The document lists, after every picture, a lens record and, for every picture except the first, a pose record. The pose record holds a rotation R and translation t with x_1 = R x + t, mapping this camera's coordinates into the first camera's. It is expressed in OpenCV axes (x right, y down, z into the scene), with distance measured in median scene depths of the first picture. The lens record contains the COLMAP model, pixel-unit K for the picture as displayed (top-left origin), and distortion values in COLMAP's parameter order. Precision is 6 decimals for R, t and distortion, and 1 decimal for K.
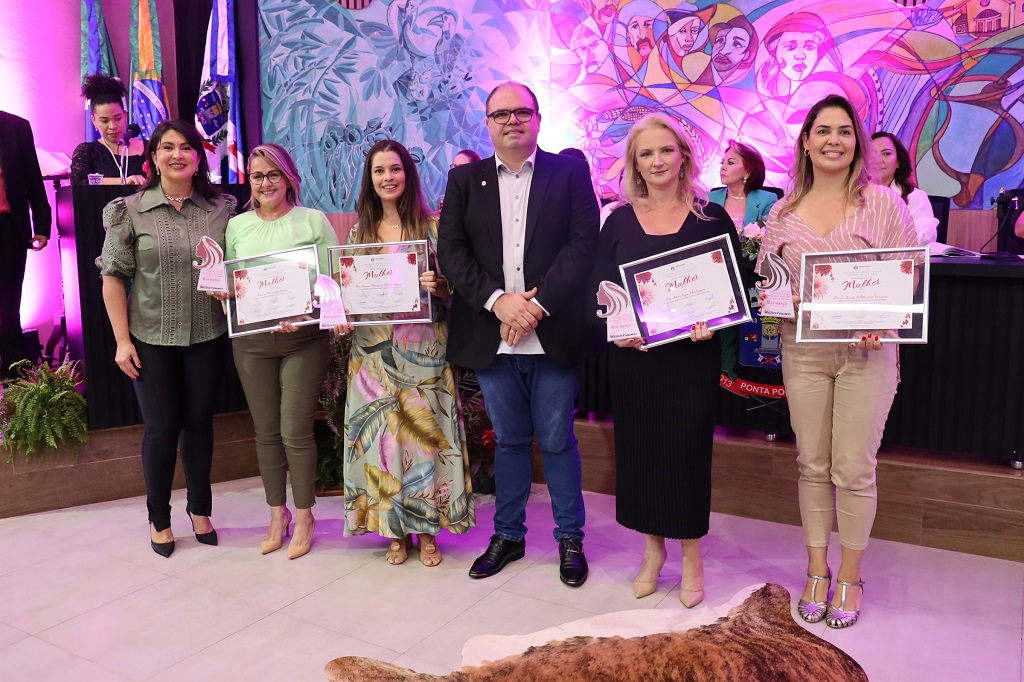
lens RADIAL K [[1080.3, 0, 493.2], [0, 1080.3, 330.0], [0, 0, 1]] dist [-0.051530, 0.000000]
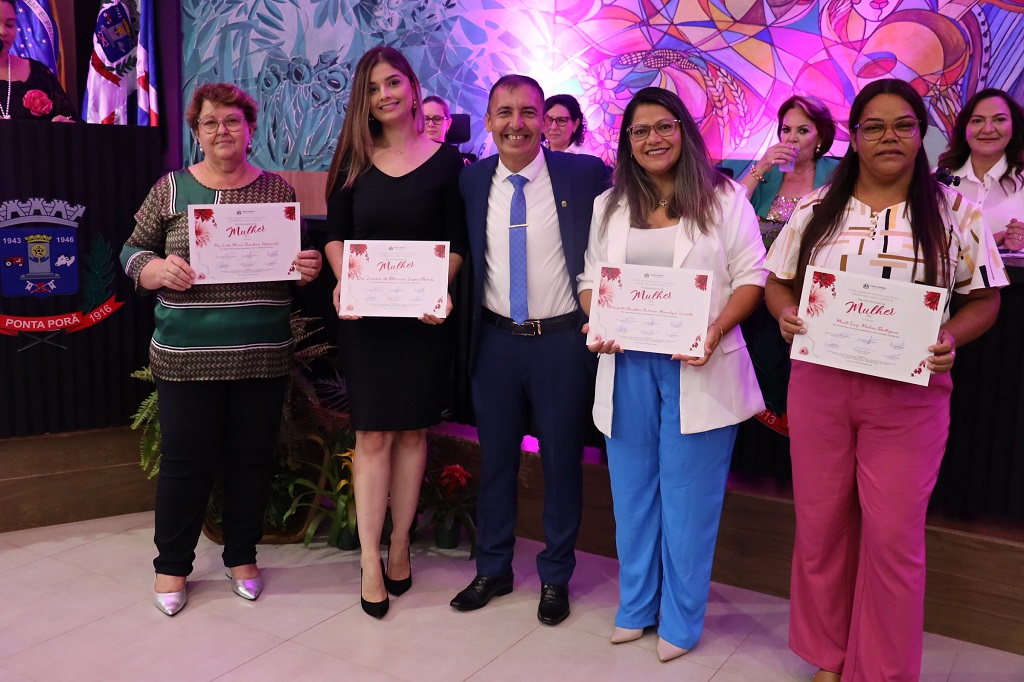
lens RADIAL K [[1142.0, 0, 504.4], [0, 1142.0, 316.8], [0, 0, 1]] dist [0.044738, 0.000000]
pose [[0.999166, 0.040784, 0.001730, 0.024512], [-0.040809, 0.998990, 0.018779, -0.024557], [-0.000962, -0.018834, 0.999822, 0.164660]]
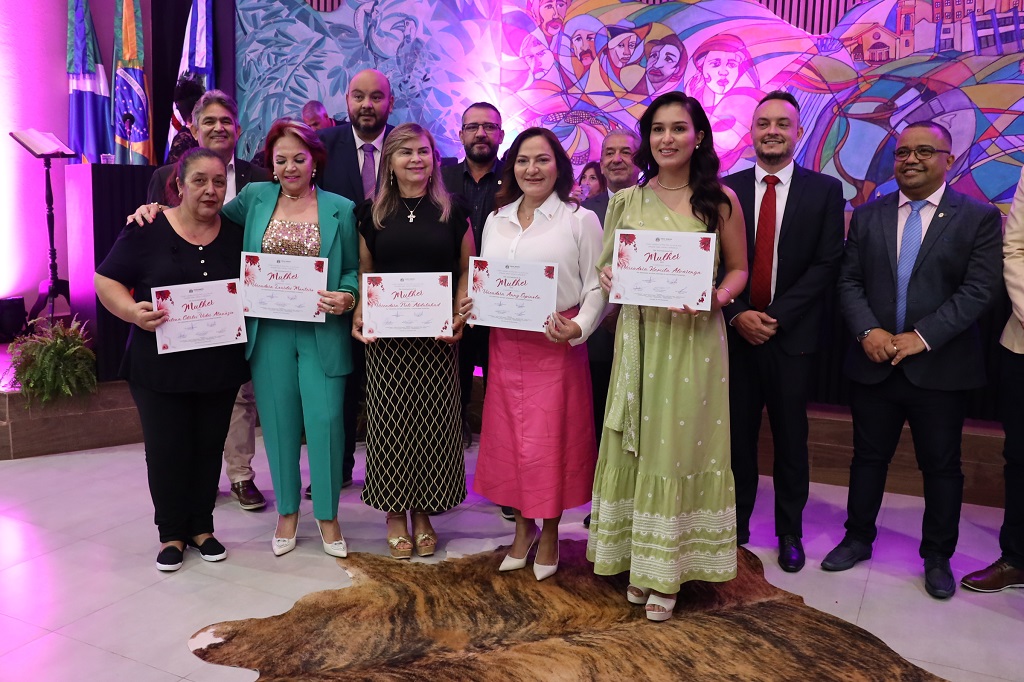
lens RADIAL K [[1185.3, 0, 513.9], [0, 1185.3, 337.5], [0, 0, 1]] dist [-0.035706, 0.000000]
pose [[0.994528, 0.020346, 0.102469, -0.053838], [-0.019976, 0.999790, -0.004629, 0.033406], [-0.102542, 0.002557, 0.994725, -0.209787]]
